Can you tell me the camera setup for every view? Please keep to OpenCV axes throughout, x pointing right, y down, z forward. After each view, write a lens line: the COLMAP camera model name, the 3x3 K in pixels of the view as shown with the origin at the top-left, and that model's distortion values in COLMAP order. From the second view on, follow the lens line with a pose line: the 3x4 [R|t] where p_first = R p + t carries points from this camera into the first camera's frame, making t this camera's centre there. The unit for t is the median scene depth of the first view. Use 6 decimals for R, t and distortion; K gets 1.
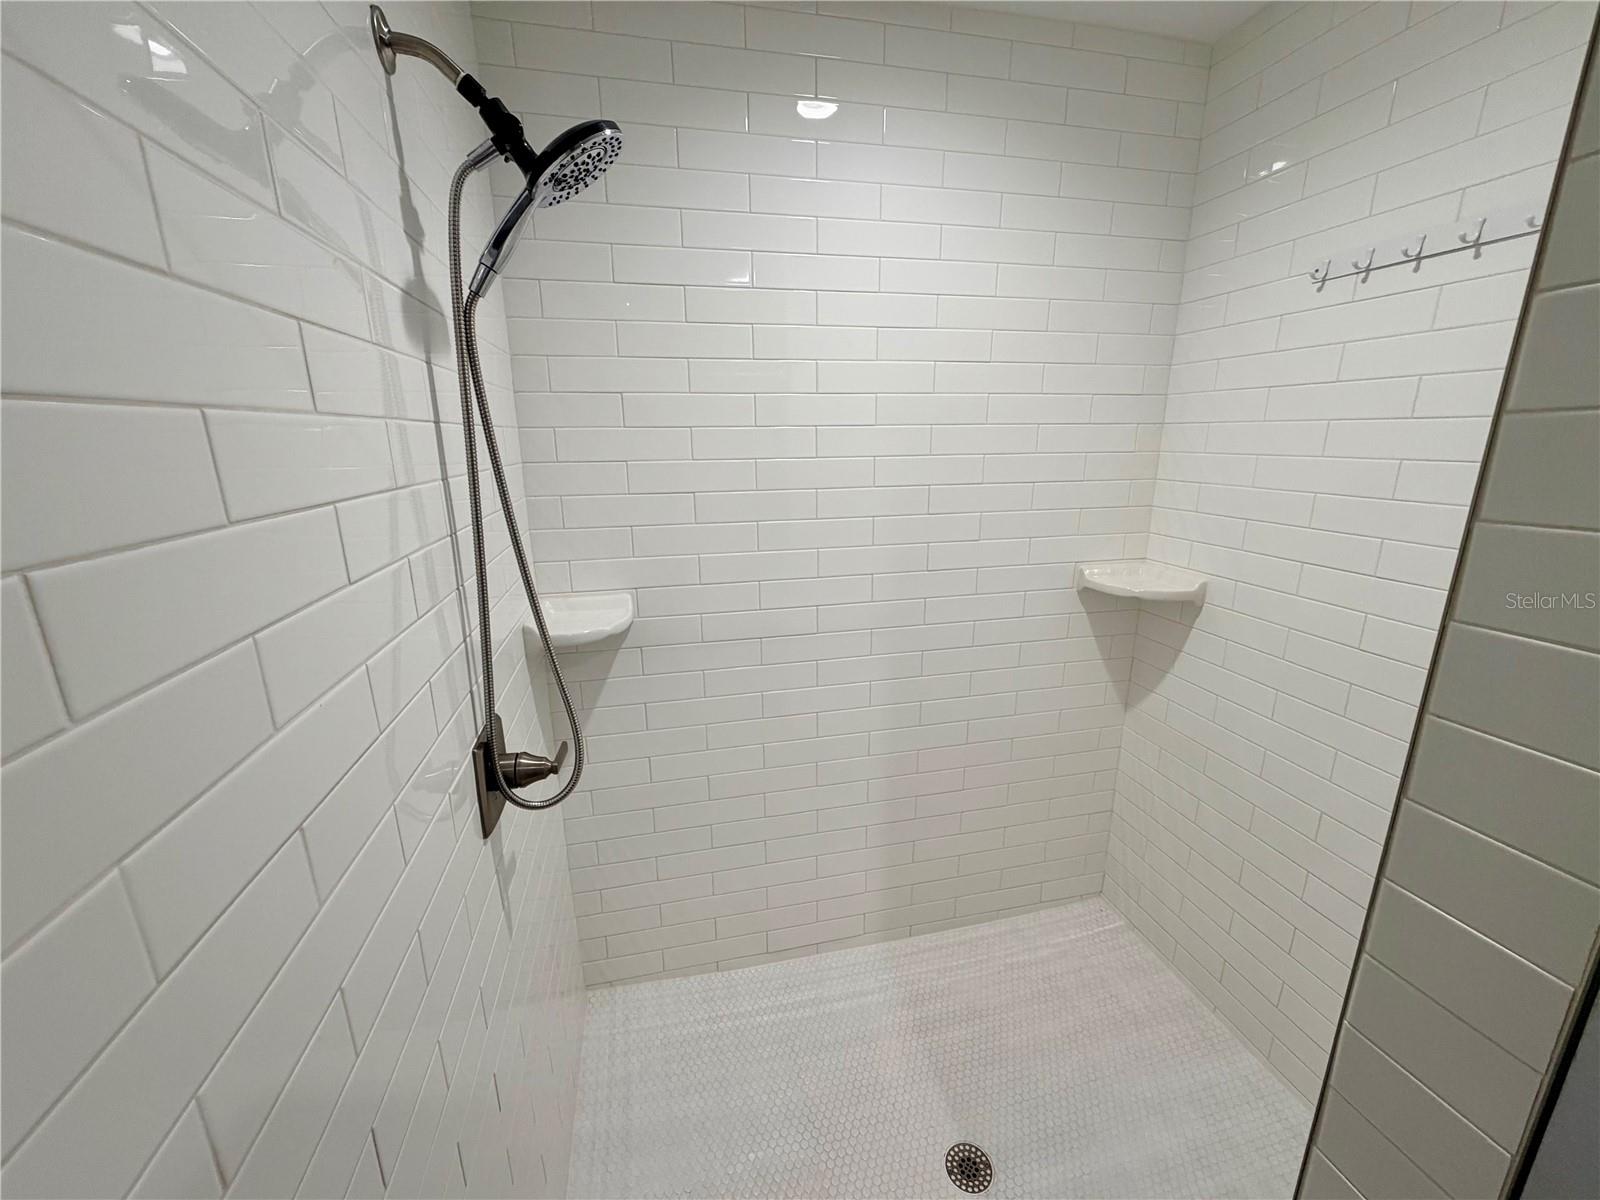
lens RADIAL K [[642.6, 0, 795.1], [0, 642.6, 604.9], [0, 0, 1]] dist [0.002041, -0.000059]
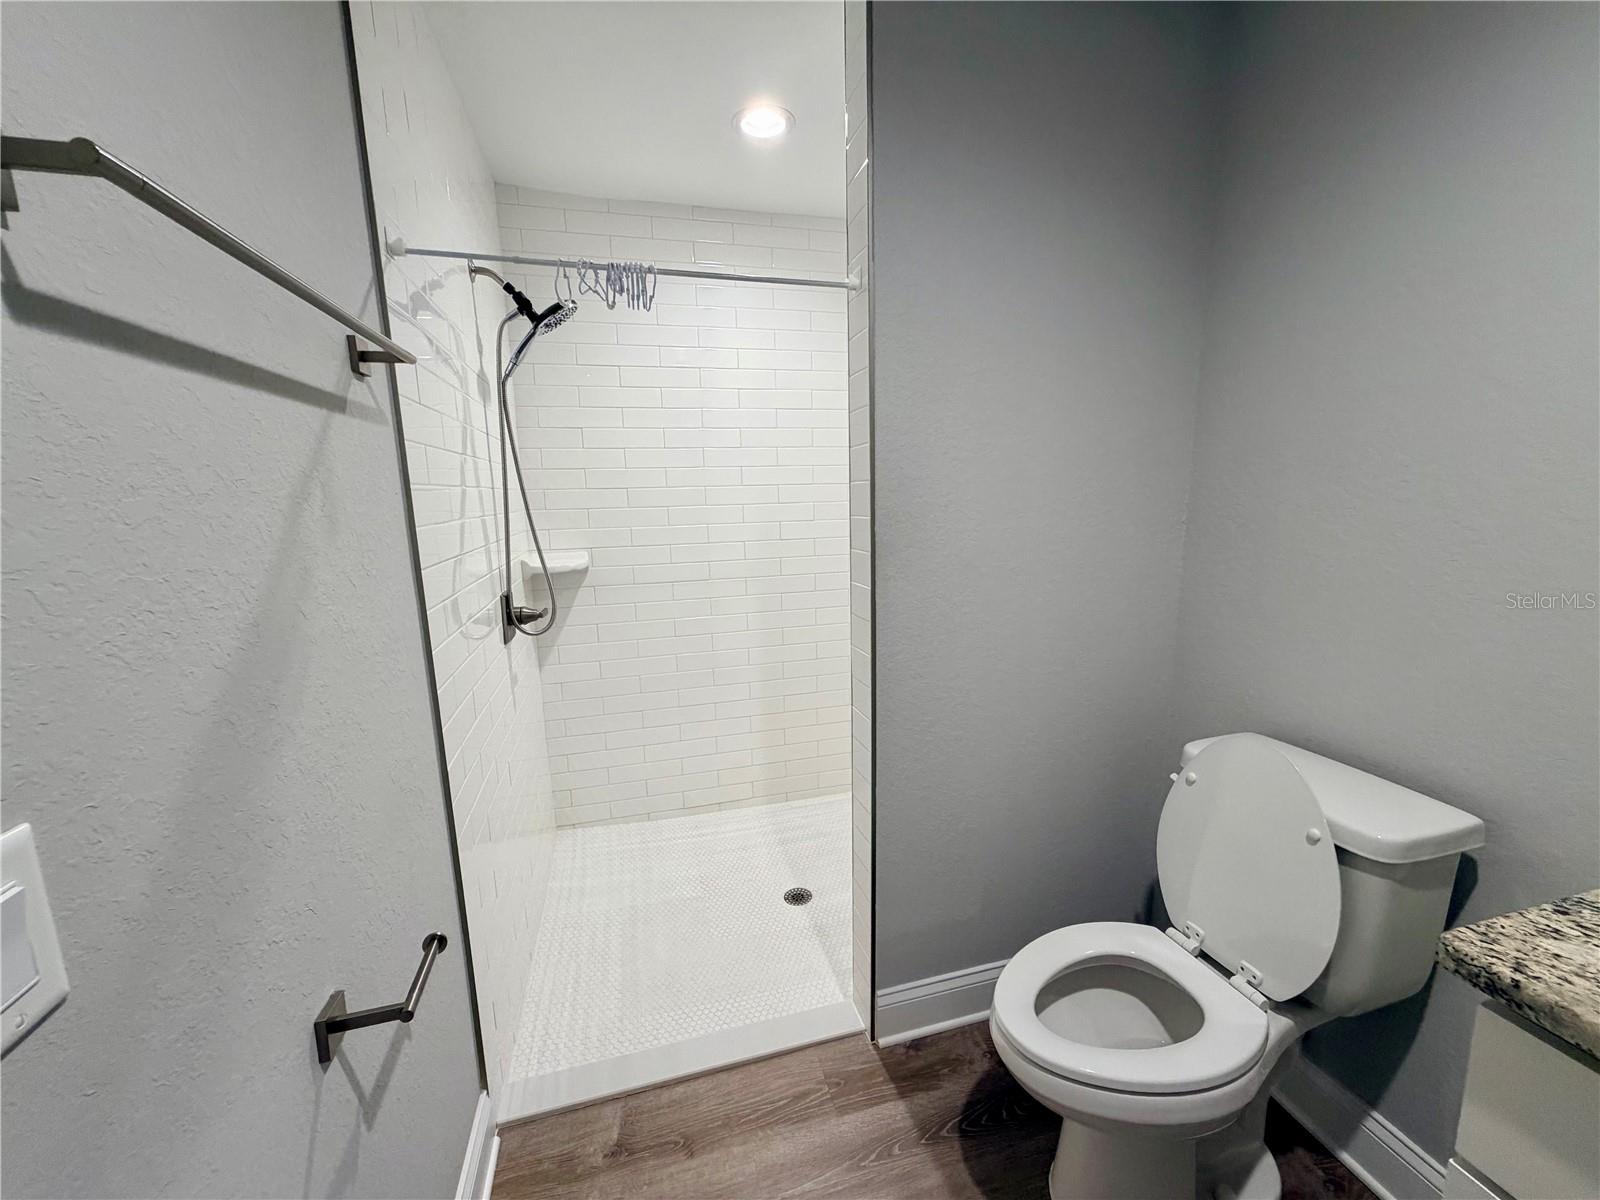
lens RADIAL K [[633.4, 0, 794.2], [0, 633.4, 602.0], [0, 0, 1]] dist [-0.000083, -0.000132]
pose [[0.998846, -0.021560, 0.042917, 0.334771], [0.025297, 0.995752, -0.088533, 0.458591], [-0.040826, 0.089517, 0.995148, -1.026737]]
